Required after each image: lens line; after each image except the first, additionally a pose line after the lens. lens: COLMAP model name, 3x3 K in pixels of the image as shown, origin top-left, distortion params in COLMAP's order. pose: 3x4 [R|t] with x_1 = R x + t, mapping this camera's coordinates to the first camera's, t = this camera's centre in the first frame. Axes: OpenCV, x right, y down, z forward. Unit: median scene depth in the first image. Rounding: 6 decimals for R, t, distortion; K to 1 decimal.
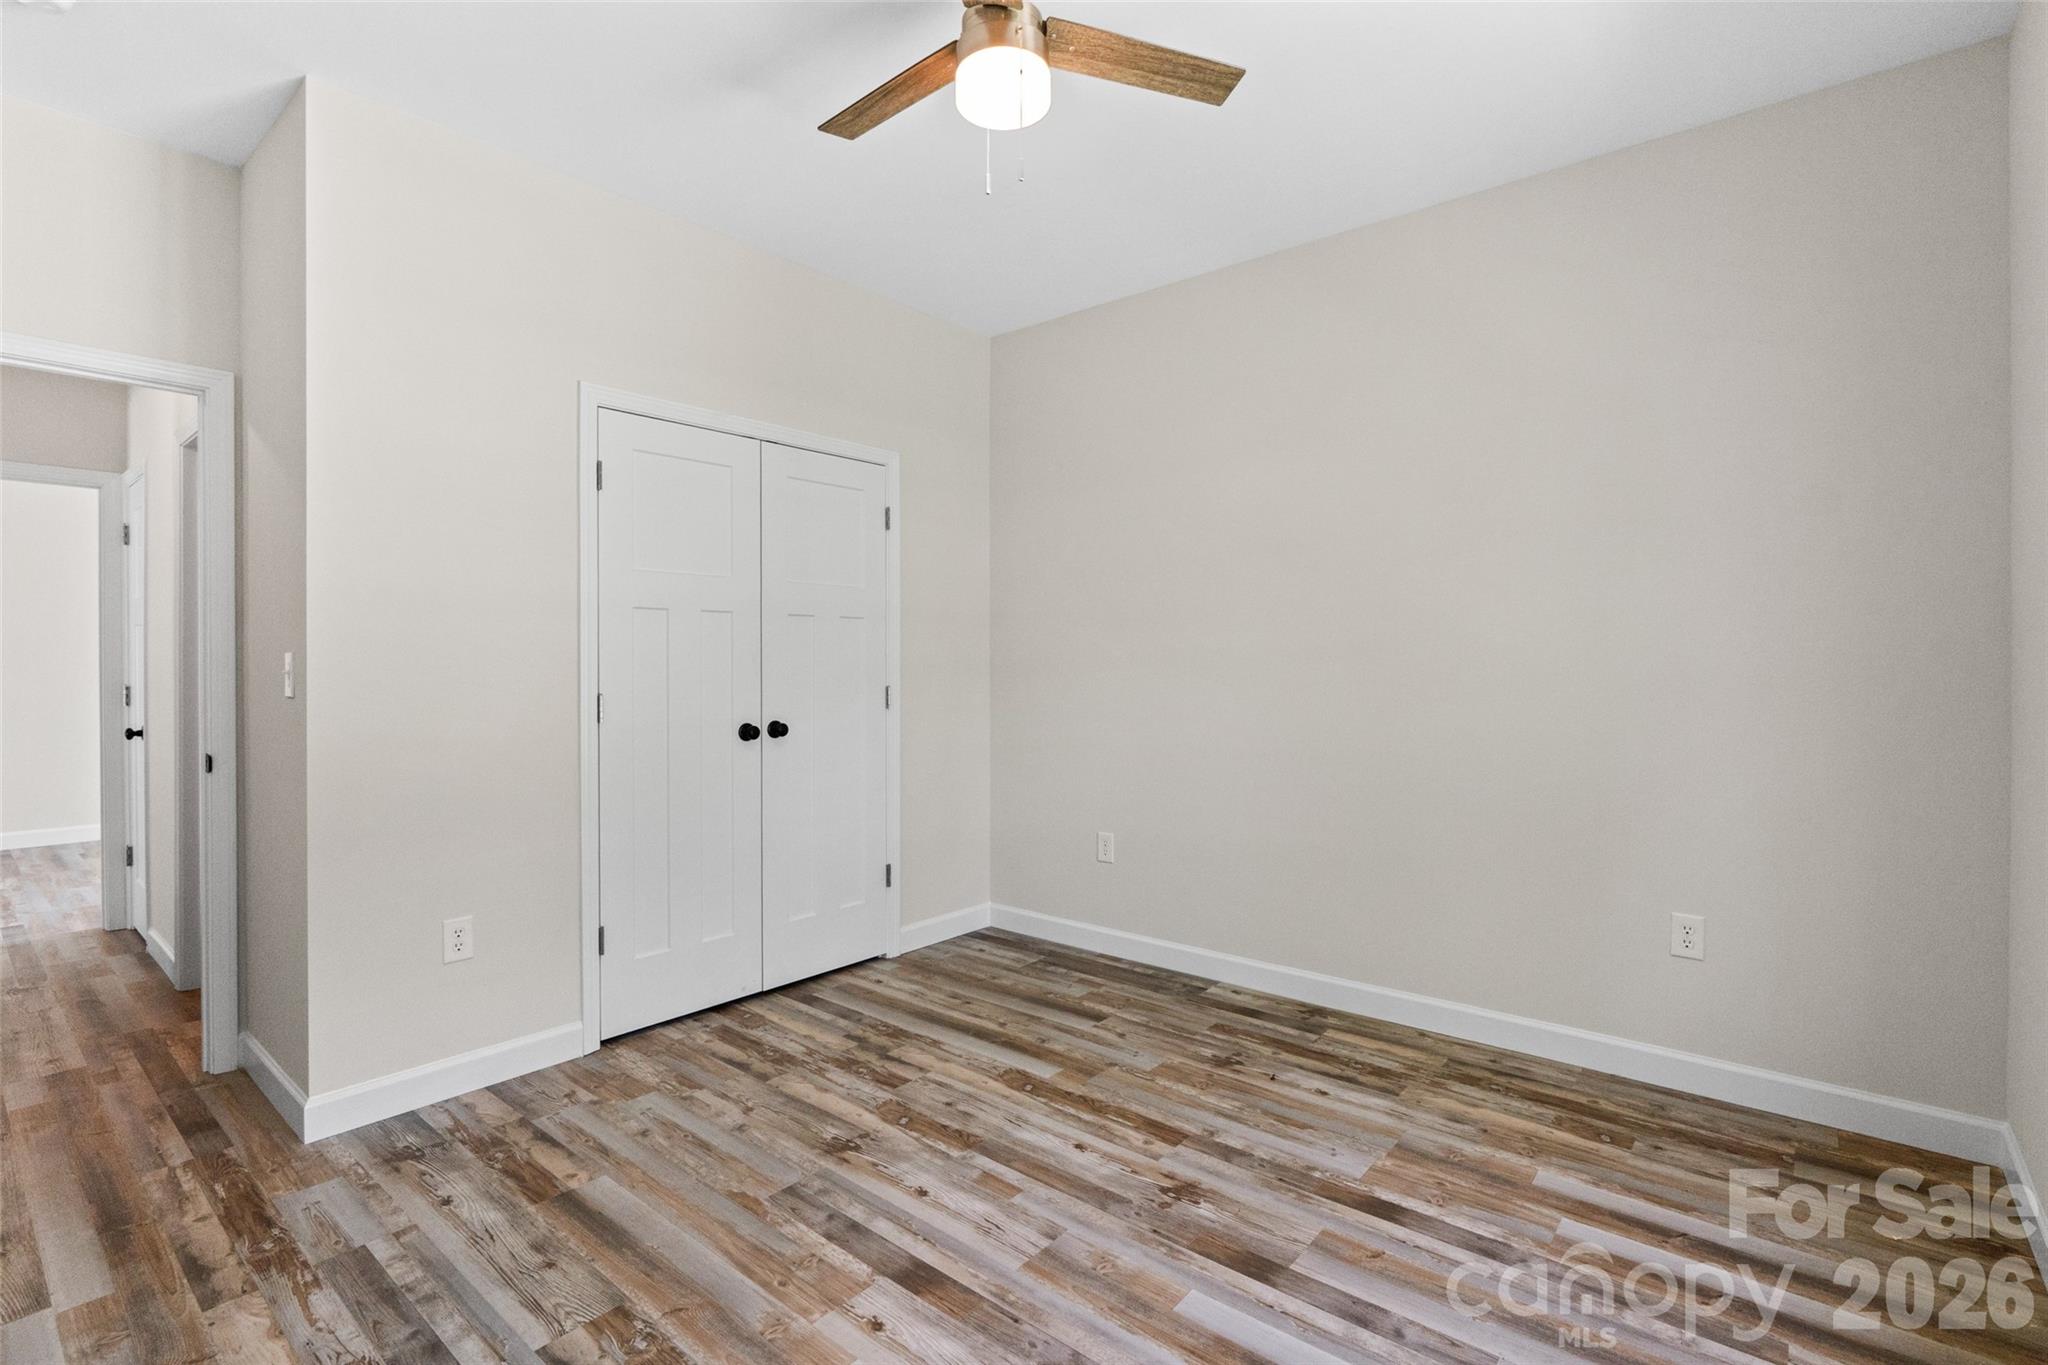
lens RADIAL K [[952.7, 0, 1028.6], [0, 952.7, 648.6], [0, 0, 1]] dist [-0.008594, 0.001667]
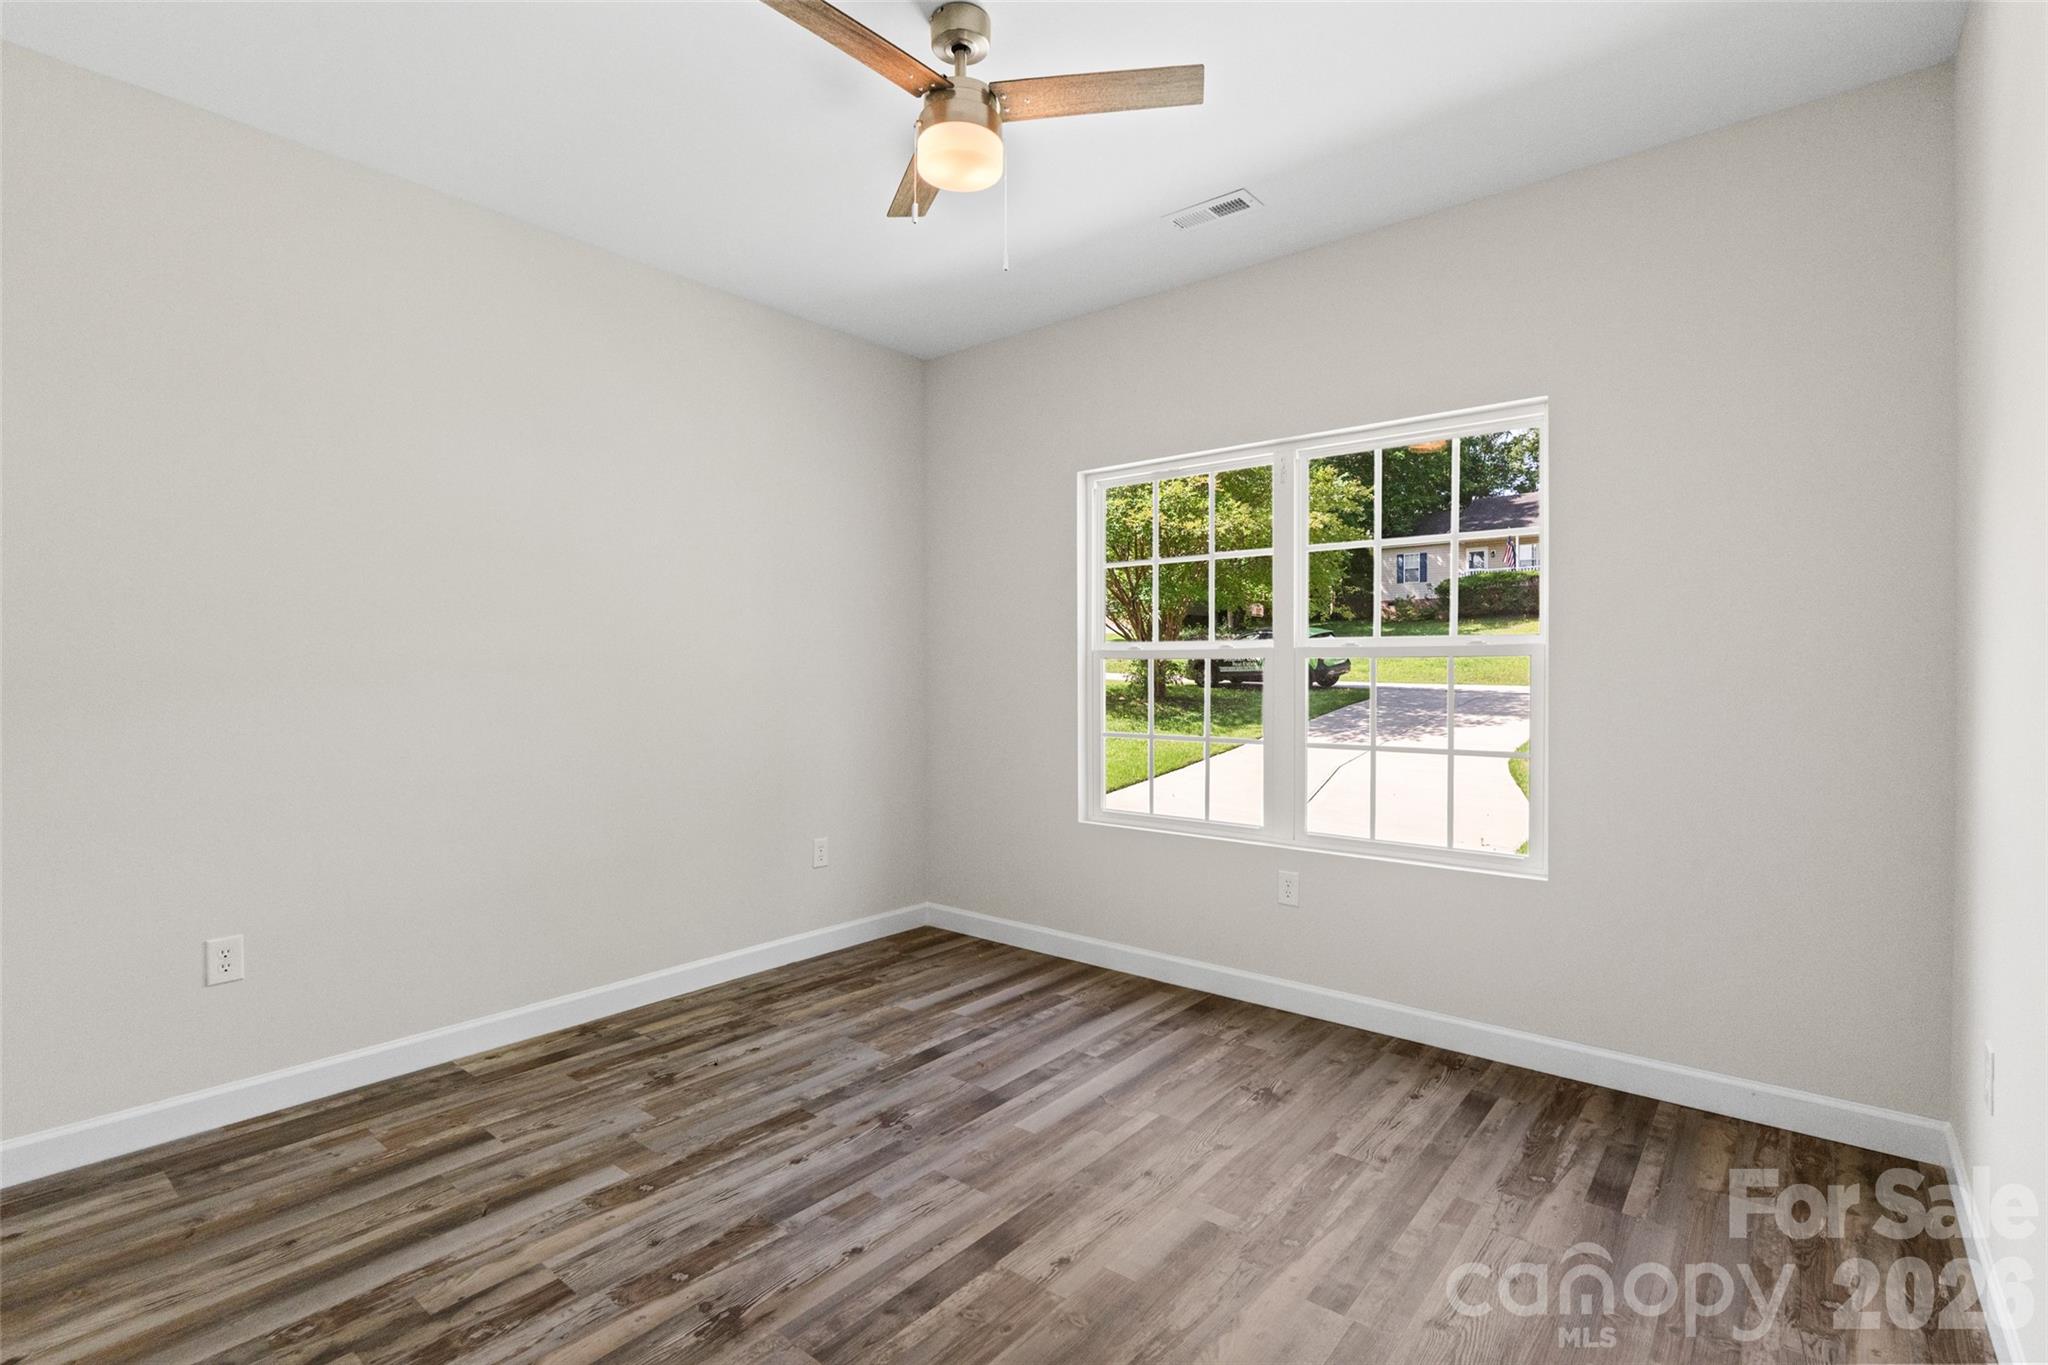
lens RADIAL K [[952.7, 0, 1024.0], [0, 952.7, 687.4], [0, 0, 1]] dist [-0.008594, 0.001667]
pose [[-0.013723, -0.013940, 0.999809, -0.824121], [-0.014428, 0.999801, 0.013742, 0.011919], [-0.999802, -0.014237, -0.013921, 0.692572]]
